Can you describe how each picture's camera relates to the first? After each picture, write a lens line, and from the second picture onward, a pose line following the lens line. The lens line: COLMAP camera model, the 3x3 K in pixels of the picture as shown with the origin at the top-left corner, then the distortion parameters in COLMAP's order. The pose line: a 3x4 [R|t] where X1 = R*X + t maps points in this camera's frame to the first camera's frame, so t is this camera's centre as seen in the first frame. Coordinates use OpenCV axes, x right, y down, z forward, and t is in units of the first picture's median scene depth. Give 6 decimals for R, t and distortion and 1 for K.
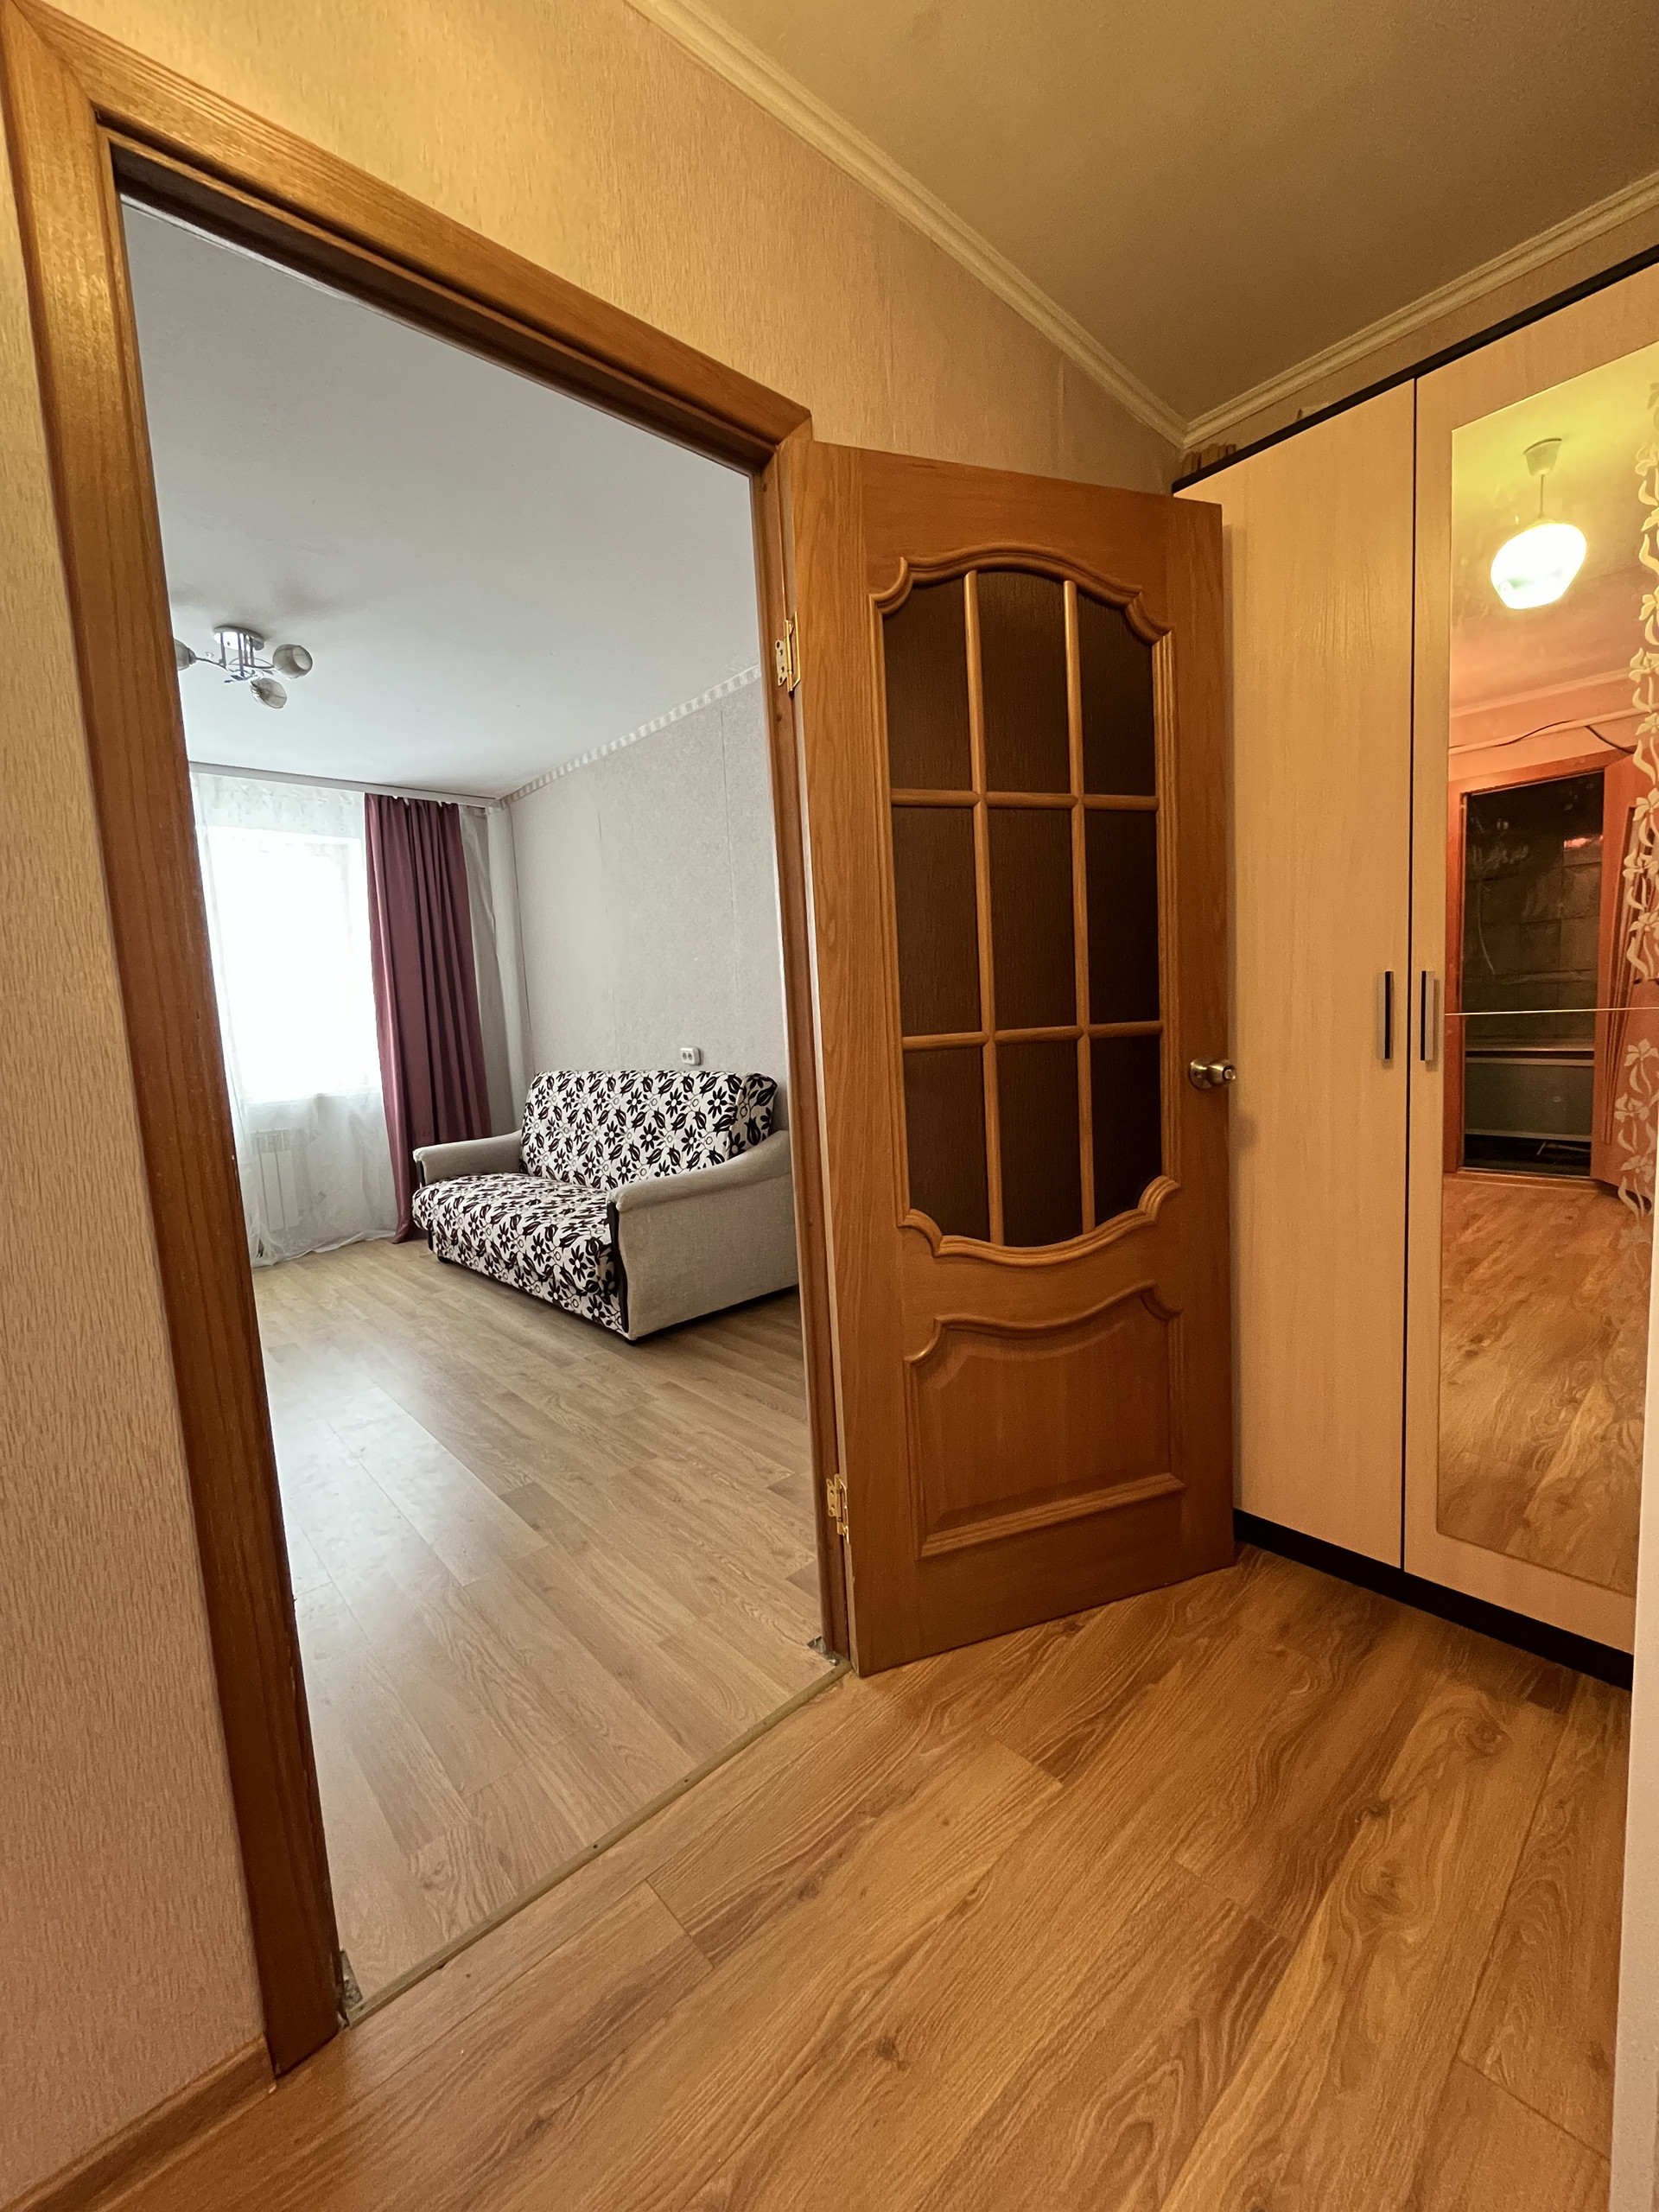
lens RADIAL K [[892.6, 0, 827.4], [0, 892.6, 1106.6], [0, 0, 1]] dist [-0.000896, -0.000256]
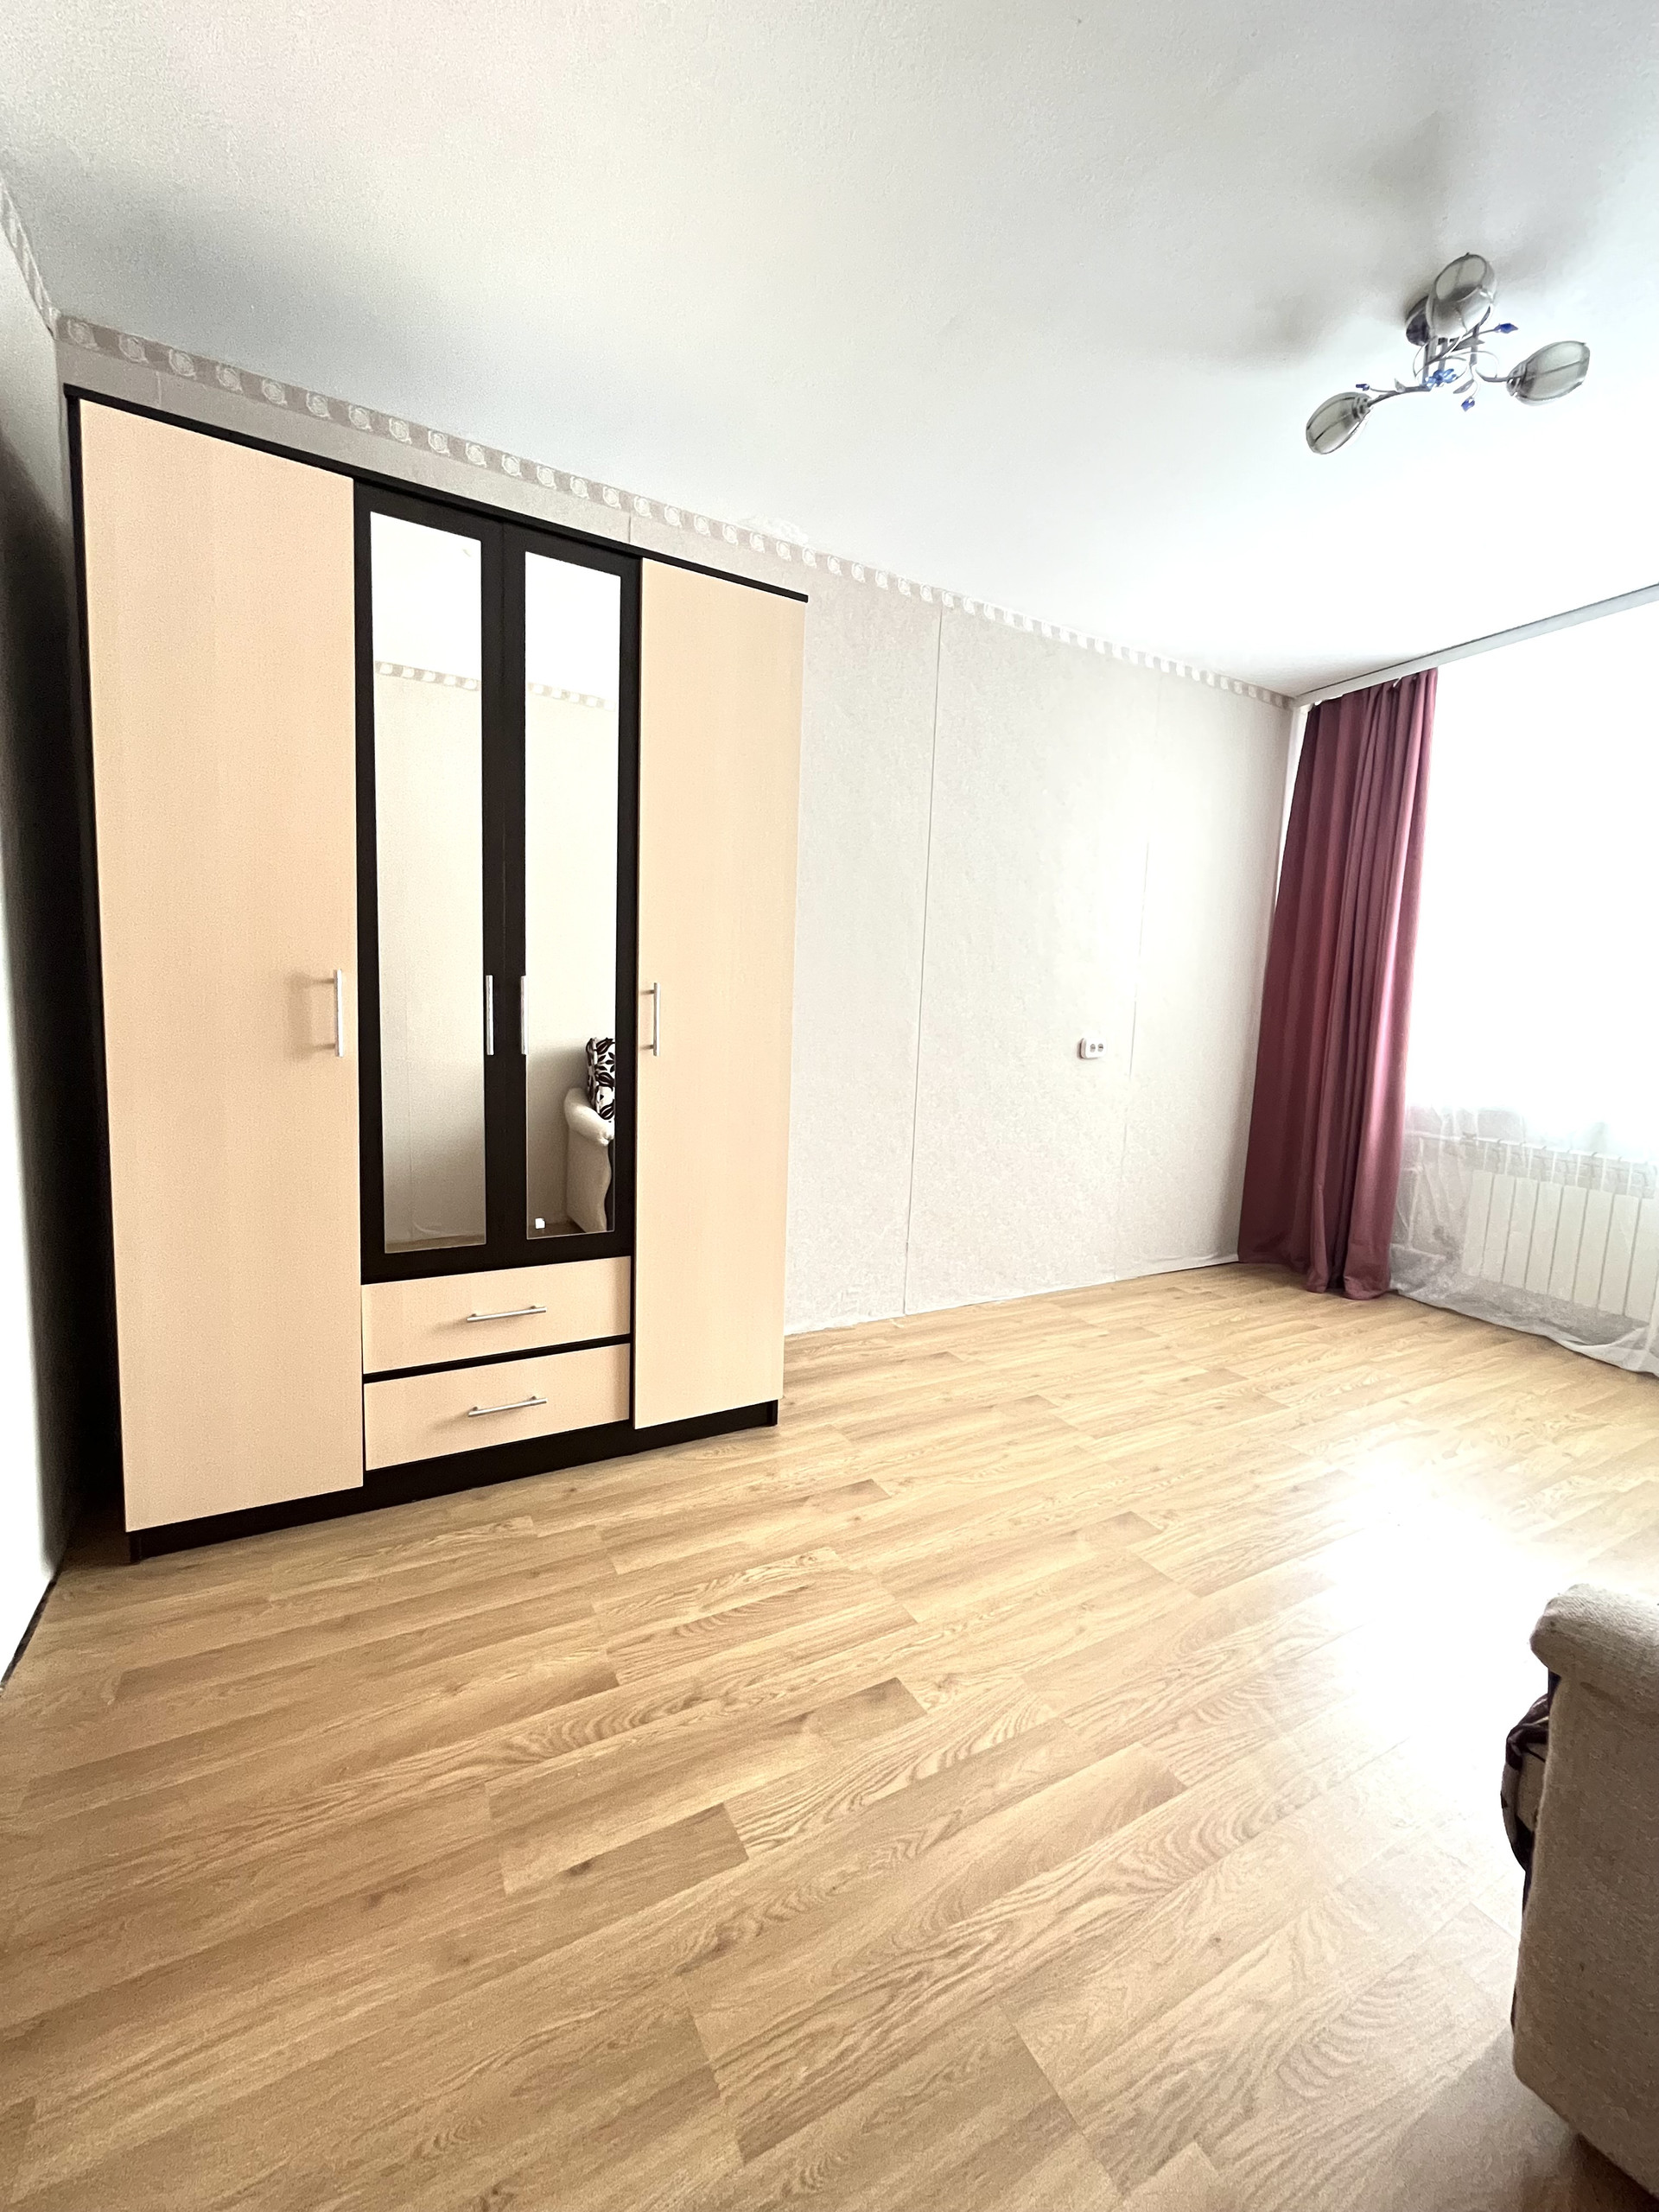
lens RADIAL K [[892.6, 0, 832.9], [0, 892.6, 1106.9], [0, 0, 1]] dist [-0.000896, -0.000256]
pose [[-0.231789, 0.155550, -0.960249, 0.065395], [-0.119846, 0.975046, 0.186876, -0.079005], [0.965355, 0.158397, -0.207363, 0.781818]]
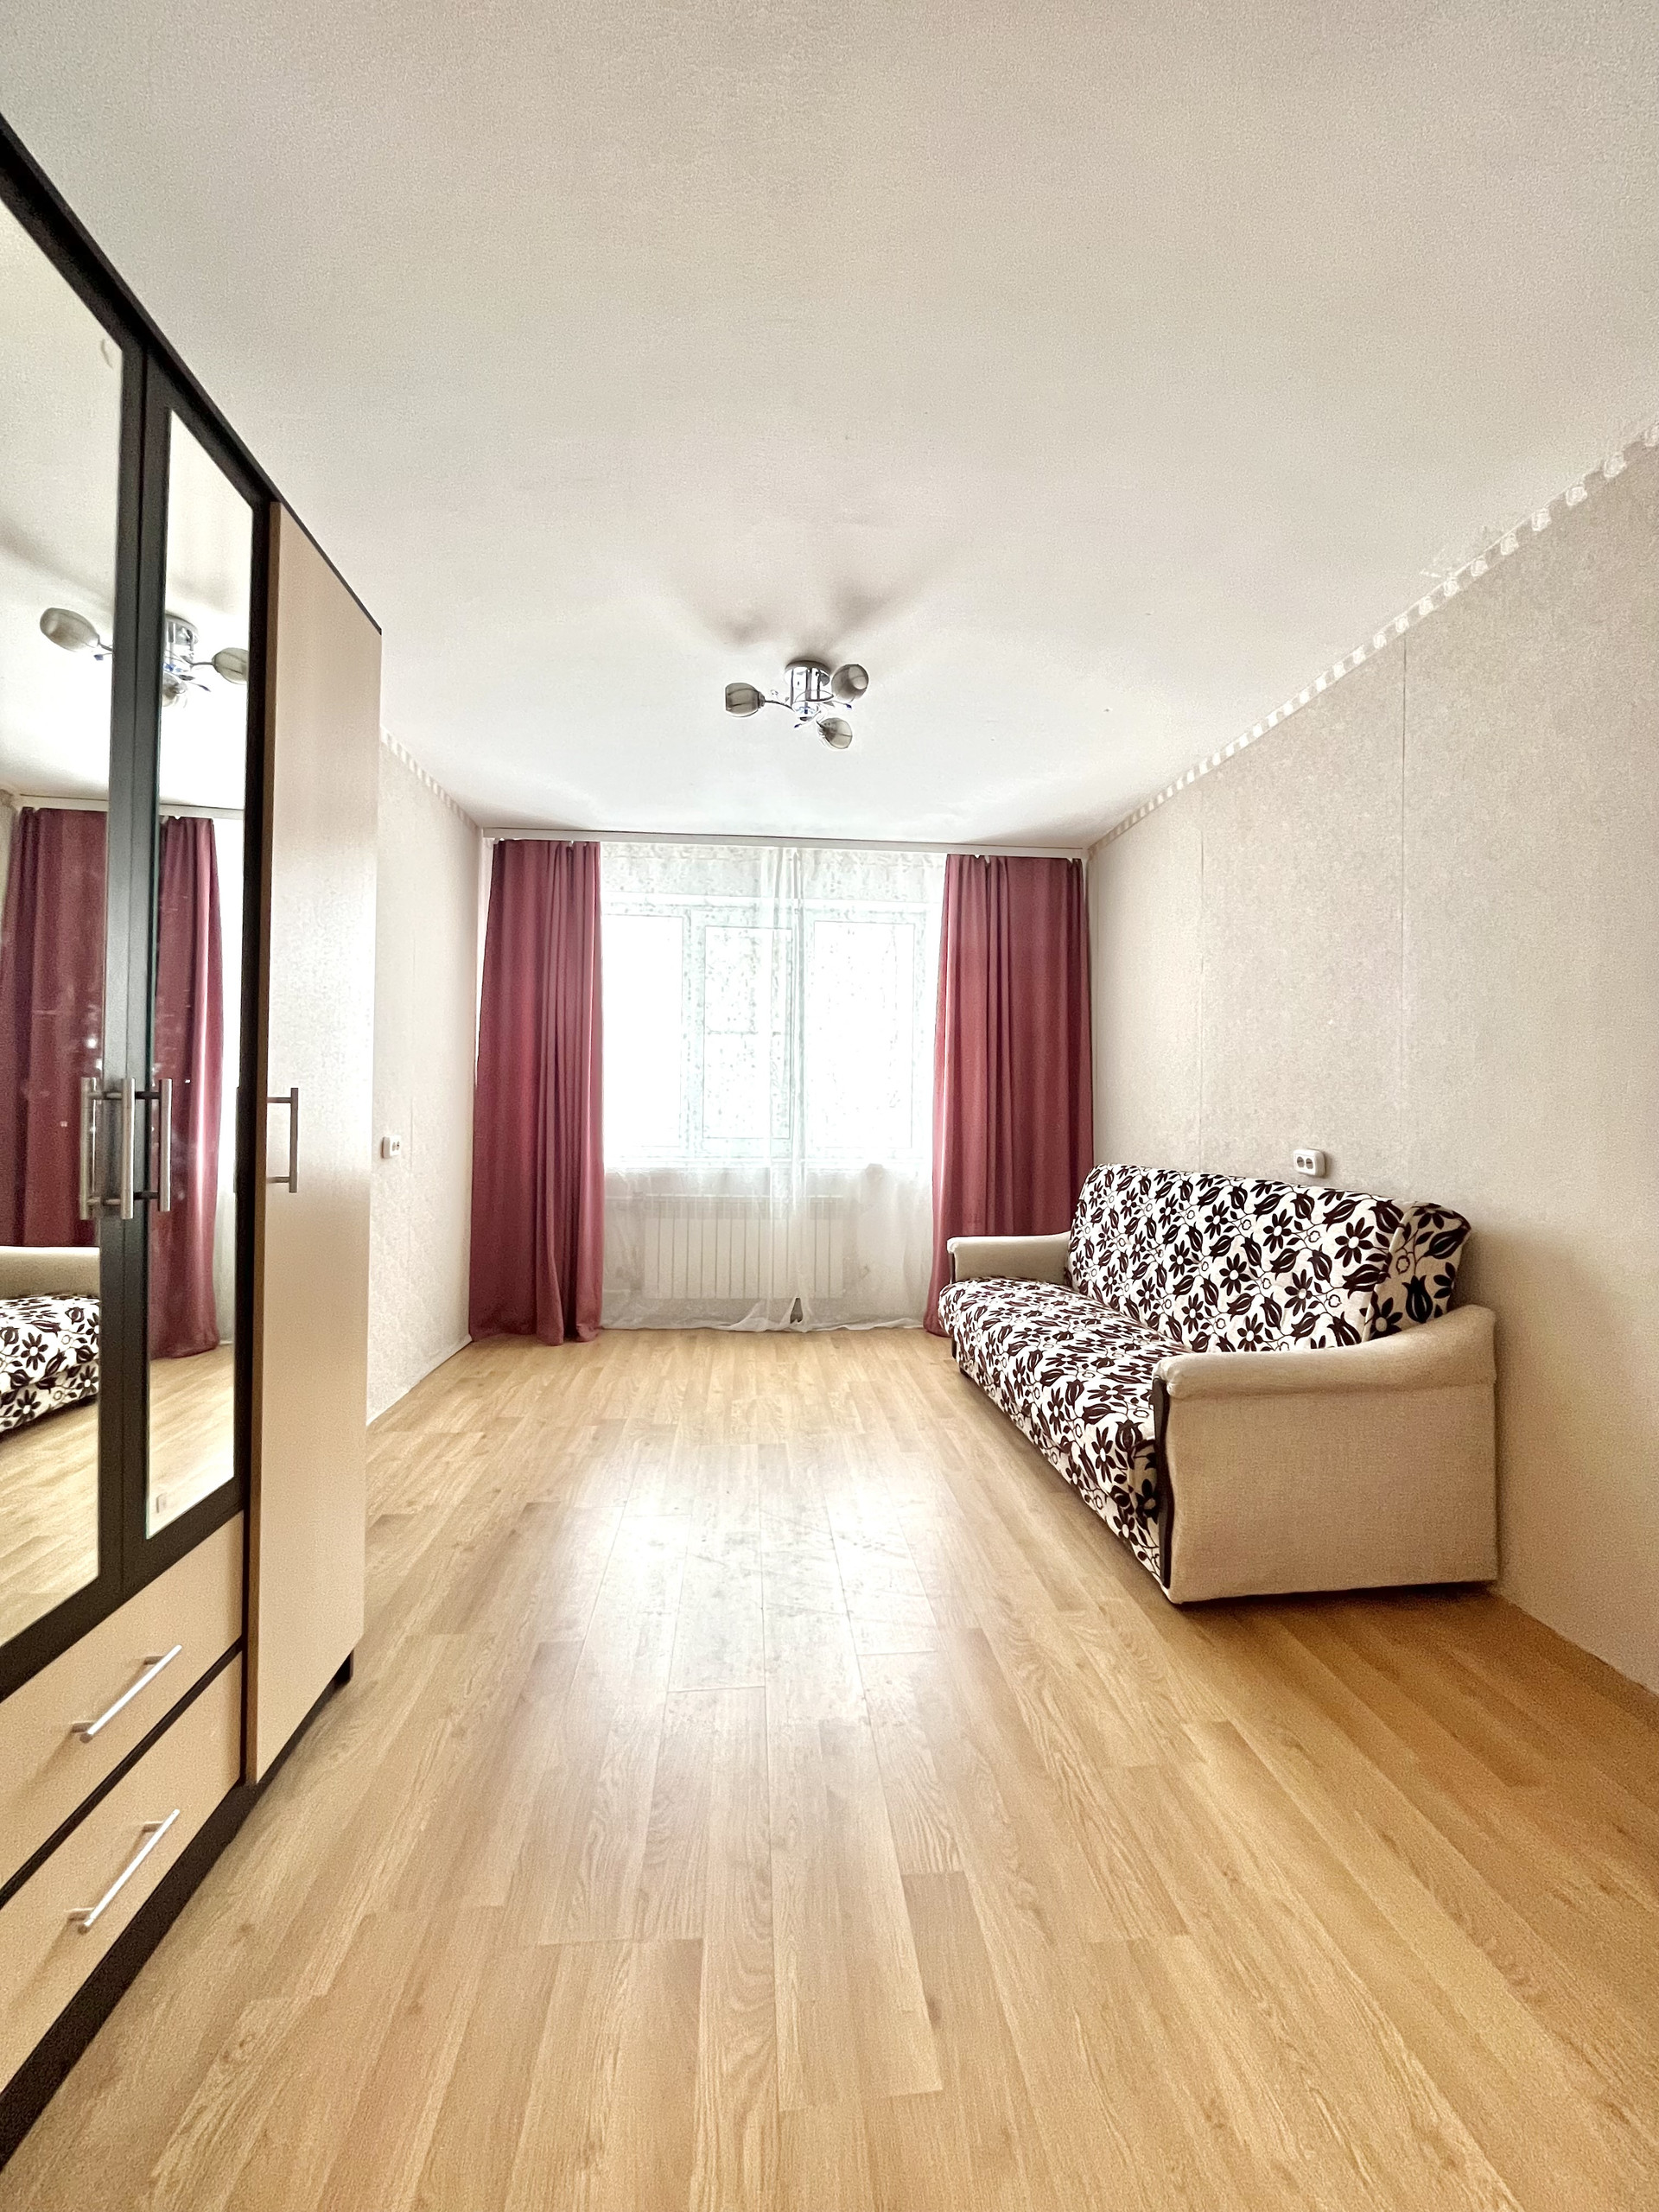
lens RADIAL K [[892.6, 0, 831.8], [0, 892.6, 1104.7], [0, 0, 1]] dist [-0.000896, -0.000256]
pose [[0.800857, 0.055170, -0.596308, -0.054583], [-0.112320, 0.991914, -0.059077, -0.025342], [0.588228, 0.114290, 0.800579, 0.304526]]
